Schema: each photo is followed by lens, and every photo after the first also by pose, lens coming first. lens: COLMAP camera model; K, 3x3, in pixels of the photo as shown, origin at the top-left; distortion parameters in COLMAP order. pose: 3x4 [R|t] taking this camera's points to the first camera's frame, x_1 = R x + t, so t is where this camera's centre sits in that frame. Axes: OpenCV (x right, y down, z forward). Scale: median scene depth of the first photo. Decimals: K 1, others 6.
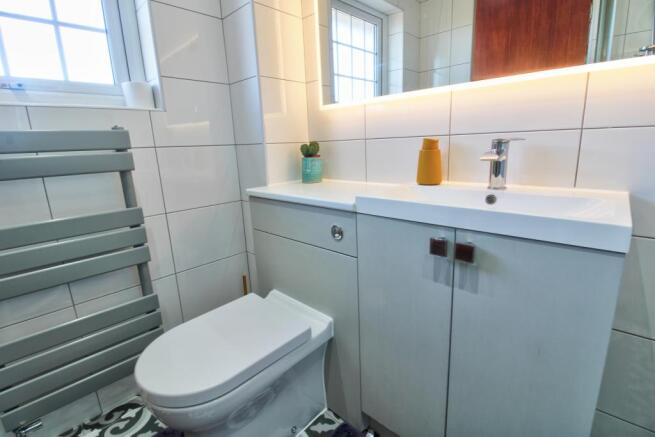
lens RADIAL K [[306.7, 0, 335.0], [0, 306.7, 215.8], [0, 0, 1]] dist [0.001996, -0.013853]
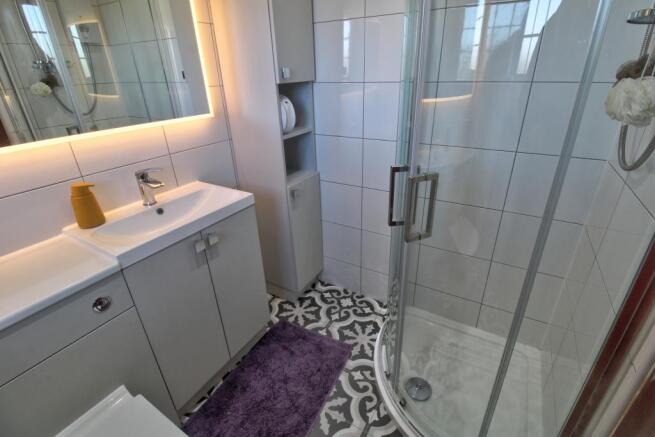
lens RADIAL K [[306.7, 0, 335.0], [0, 306.7, 215.8], [0, 0, 1]] dist [0.001996, -0.013853]
pose [[-0.217277, -0.386598, 0.896288, -0.807922], [0.242244, 0.868142, 0.433183, -0.378400], [-0.945573, 0.311241, -0.094976, 0.291254]]
